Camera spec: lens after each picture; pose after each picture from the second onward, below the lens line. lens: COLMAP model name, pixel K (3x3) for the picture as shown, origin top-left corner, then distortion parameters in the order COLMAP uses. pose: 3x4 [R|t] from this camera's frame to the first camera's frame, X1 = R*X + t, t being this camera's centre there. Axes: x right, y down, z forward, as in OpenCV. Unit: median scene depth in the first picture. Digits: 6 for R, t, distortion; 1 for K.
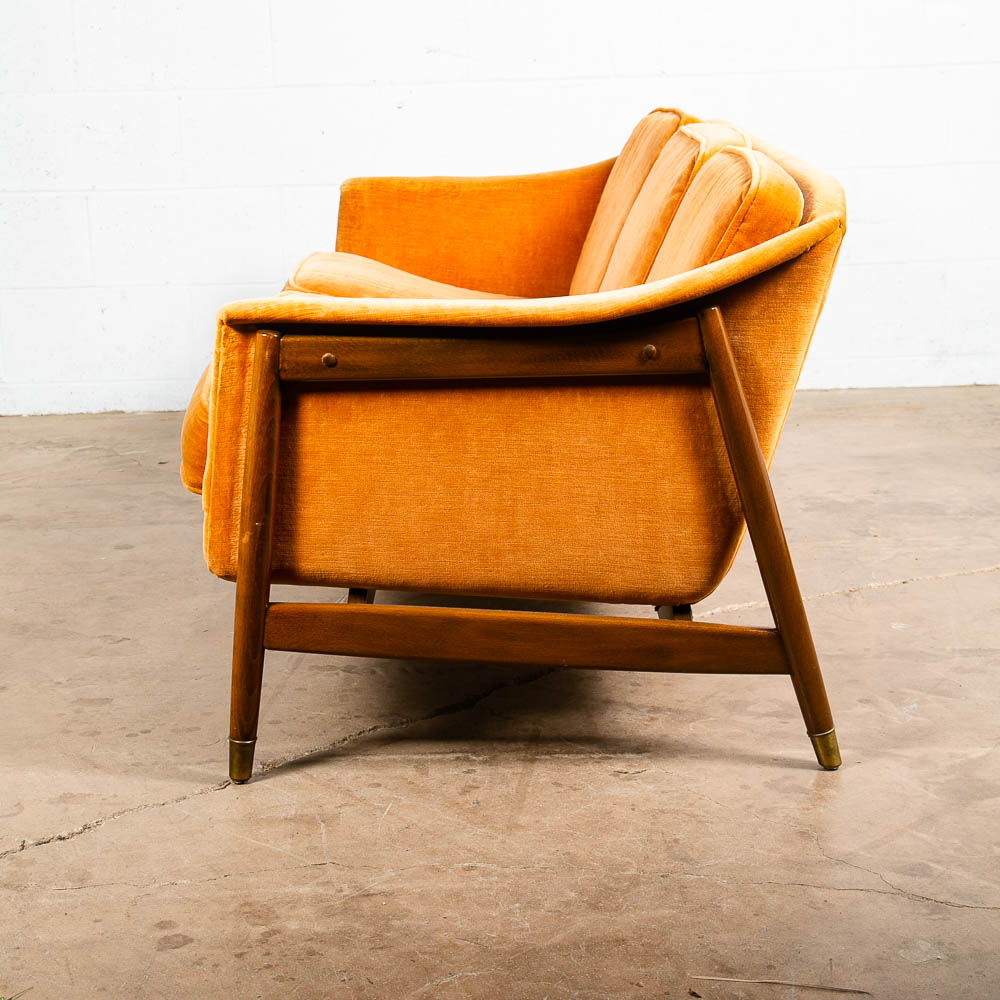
lens RADIAL K [[2086.1, 0, 493.6], [0, 2086.1, 464.7], [0, 0, 1]] dist [0.102070, 0.176230]
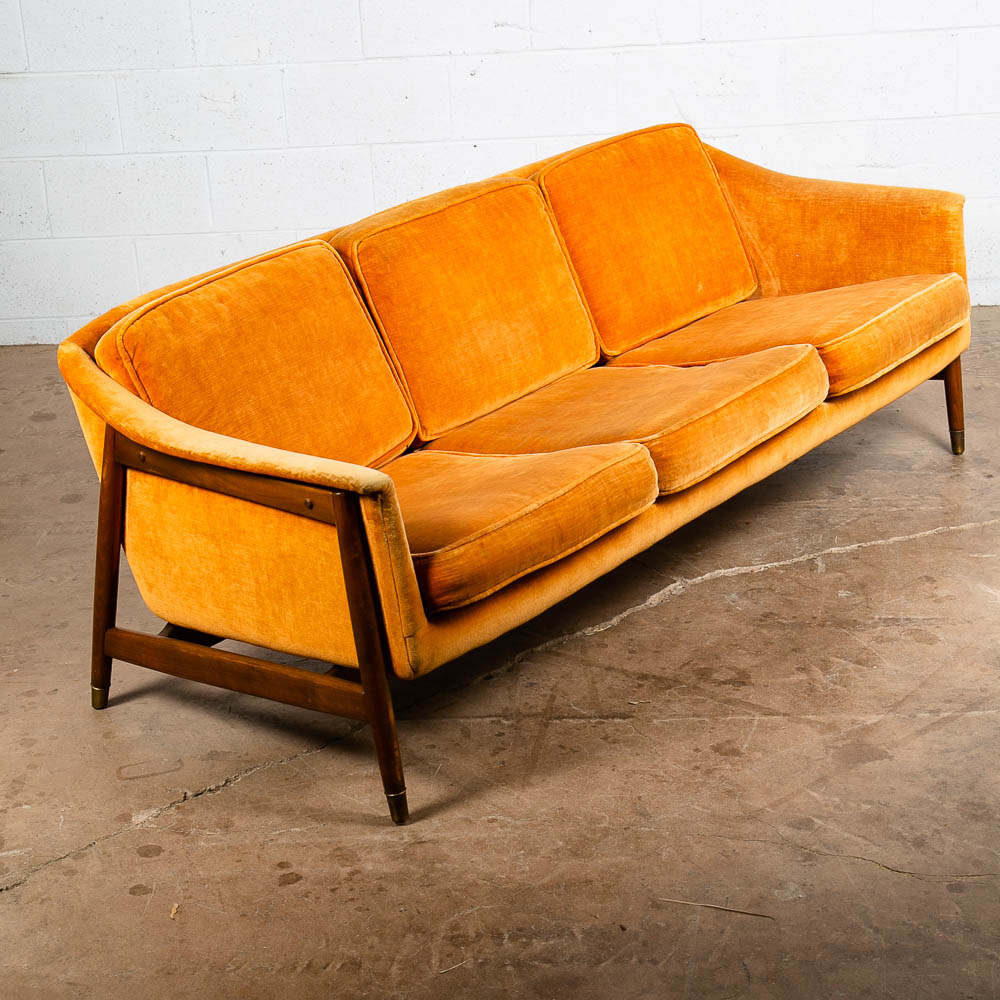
lens RADIAL K [[2161.6, 0, 493.8], [0, 2161.6, 499.0], [0, 0, 1]] dist [0.114065, 0.038706]
pose [[0.998050, -0.004237, -0.062283, 0.079245], [0.013644, 0.988378, 0.151401, -0.239211], [0.060918, -0.151956, 0.986508, -0.414366]]
